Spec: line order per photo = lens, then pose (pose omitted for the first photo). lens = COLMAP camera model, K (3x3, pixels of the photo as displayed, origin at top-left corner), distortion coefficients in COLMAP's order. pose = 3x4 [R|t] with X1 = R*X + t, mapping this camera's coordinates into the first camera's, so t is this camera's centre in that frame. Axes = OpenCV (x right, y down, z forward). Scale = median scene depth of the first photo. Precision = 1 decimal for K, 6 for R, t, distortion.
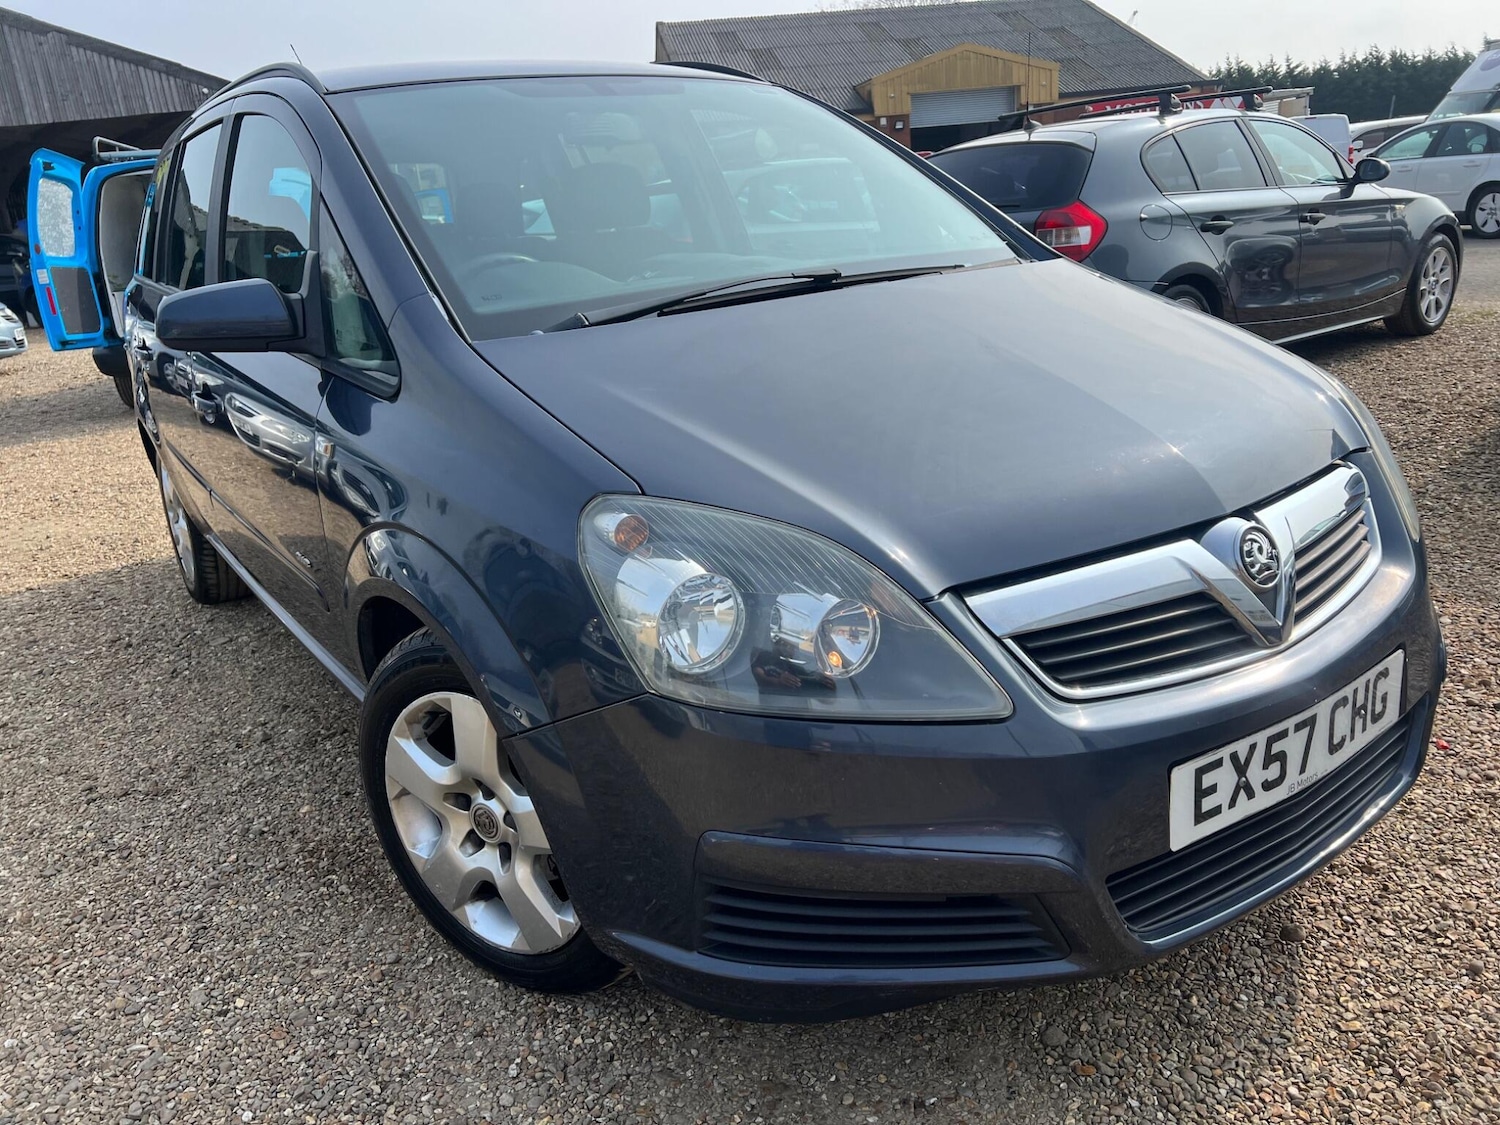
lens RADIAL K [[1172.5, 0, 752.9], [0, 1172.5, 556.4], [0, 0, 1]] dist [0.067438, -0.079918]
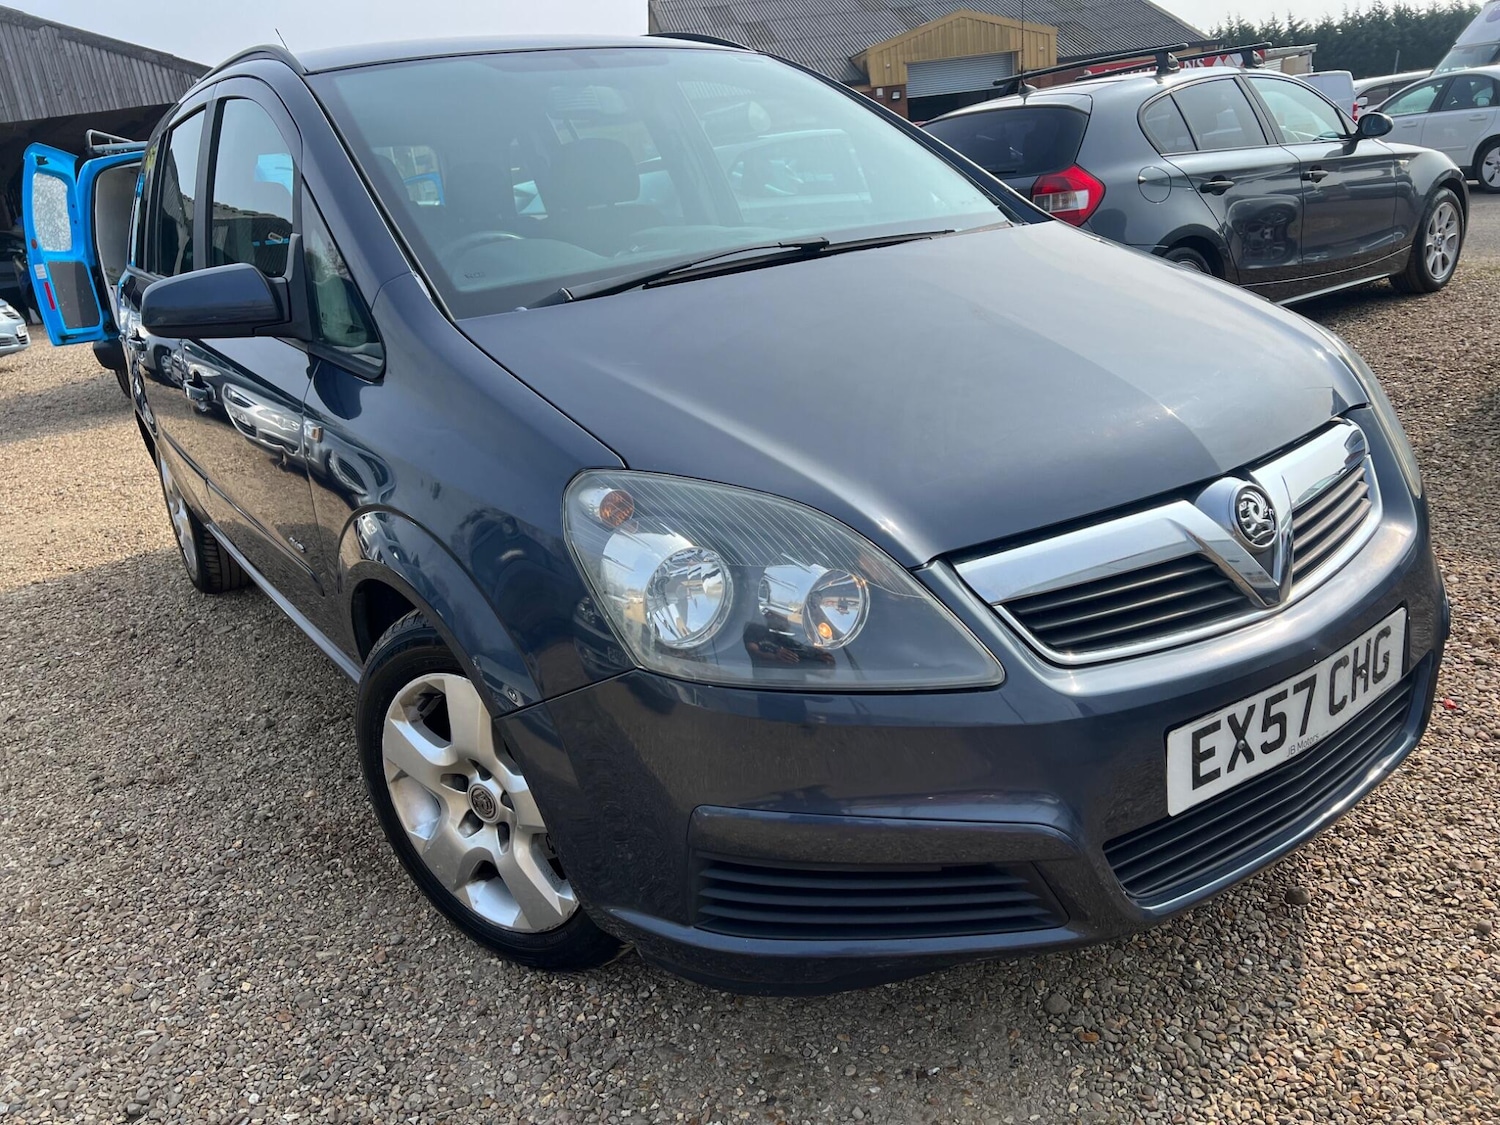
lens RADIAL K [[1172.5, 0, 744.0], [0, 1172.5, 557.4], [0, 0, 1]] dist [0.067438, -0.079918]
pose [[0.999611, -0.024305, -0.013700, 0.012289], [0.024560, 0.999522, 0.018791, 0.004115], [0.013236, -0.019120, 0.999730, 0.007799]]
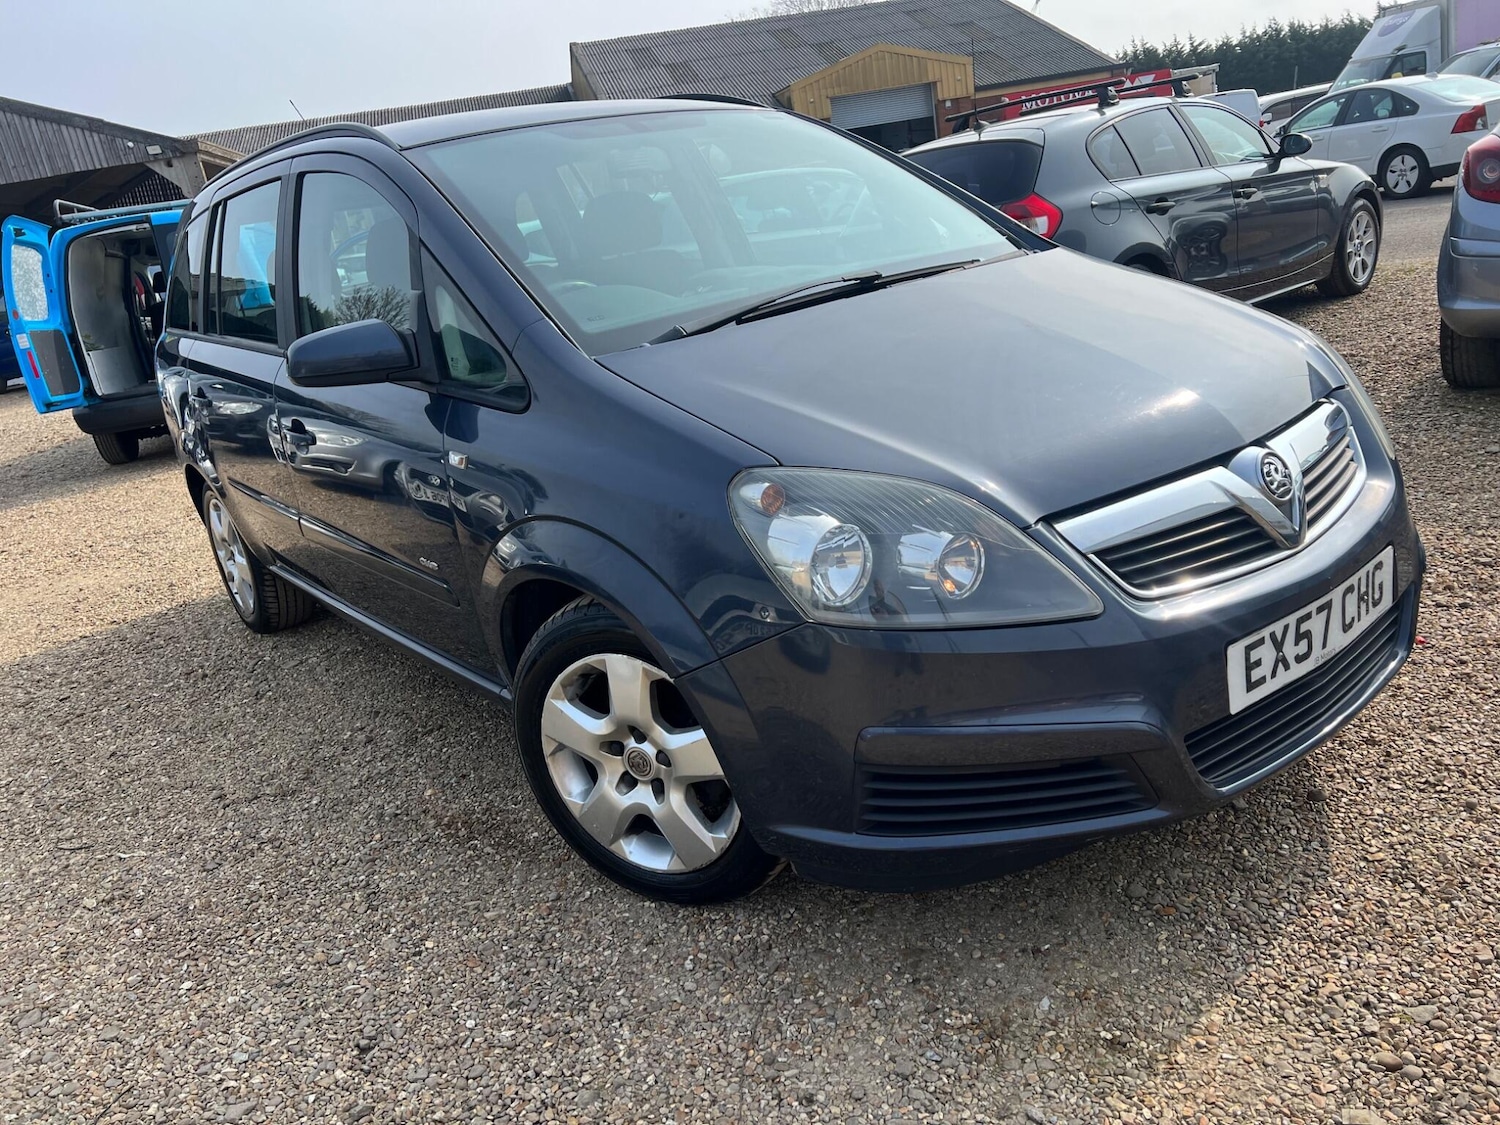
lens RADIAL K [[1172.5, 0, 755.6], [0, 1172.5, 571.8], [0, 0, 1]] dist [0.067438, -0.079918]
pose [[0.995397, -0.086301, 0.041681, -0.134206], [0.086140, 0.996267, 0.005638, 0.035775], [-0.042012, -0.002022, 0.999115, -0.163869]]
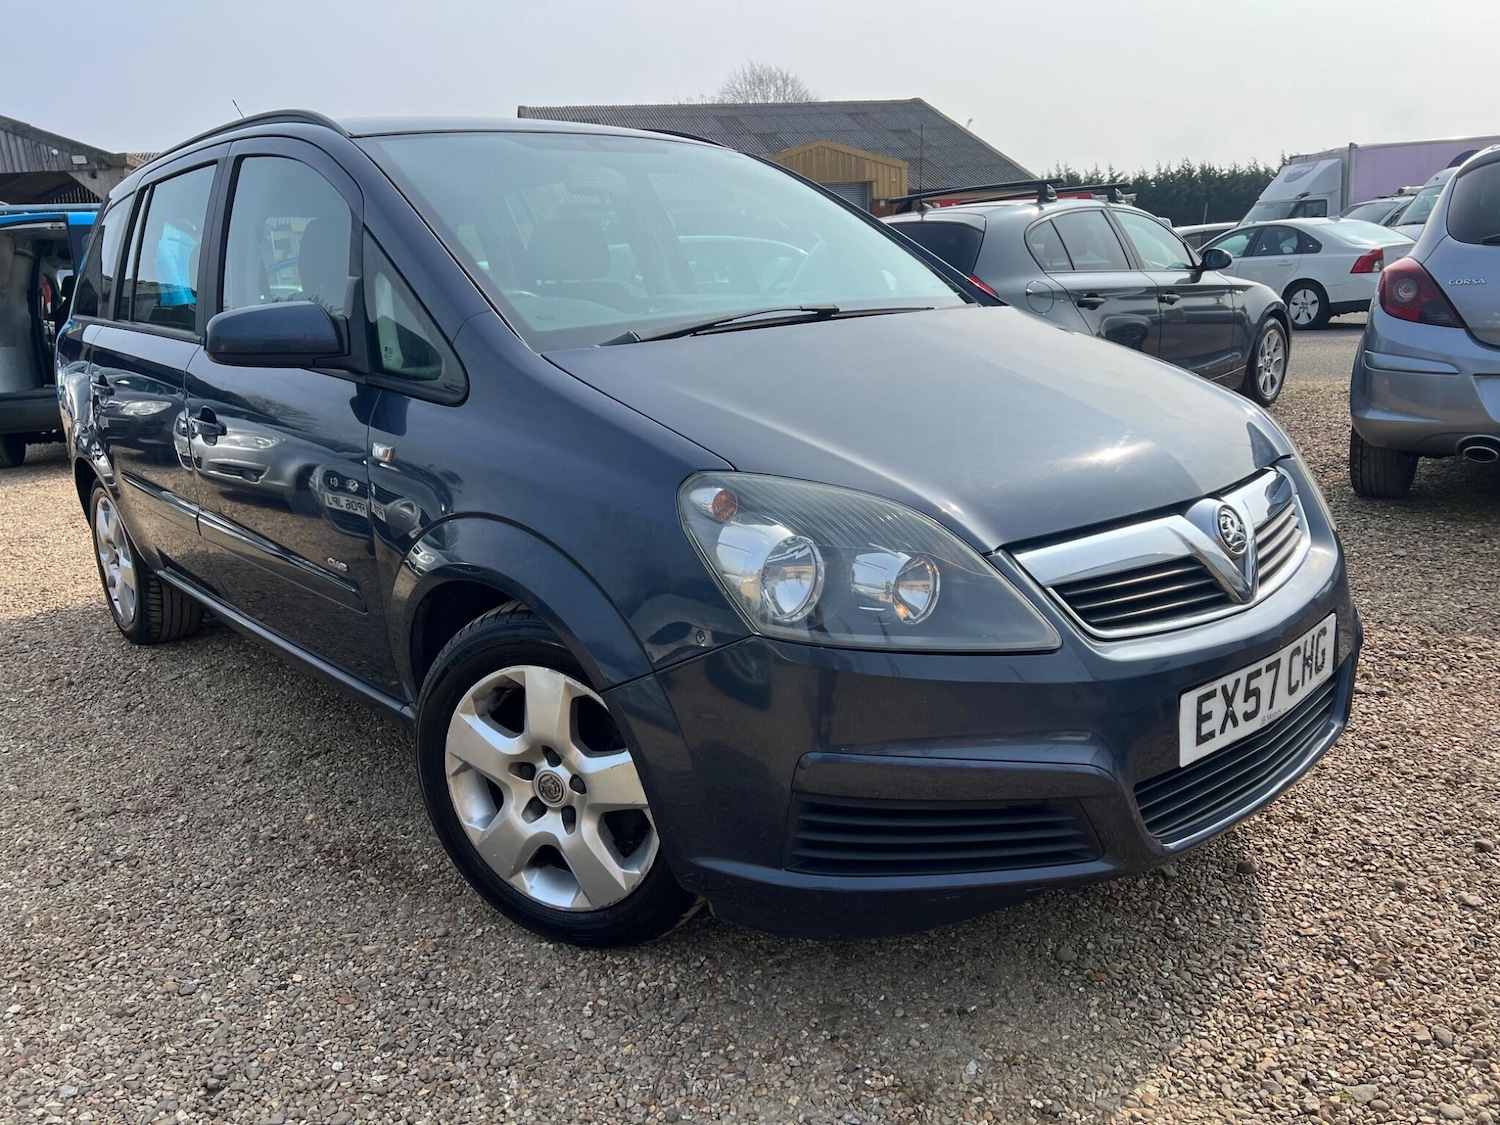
lens RADIAL K [[1172.5, 0, 760.3], [0, 1172.5, 560.5], [0, 0, 1]] dist [0.067438, -0.079918]
pose [[0.991806, -0.002882, 0.127722, -0.162195], [0.011022, 0.997948, -0.063071, 0.080689], [-0.127278, 0.063961, 0.989803, -0.108582]]
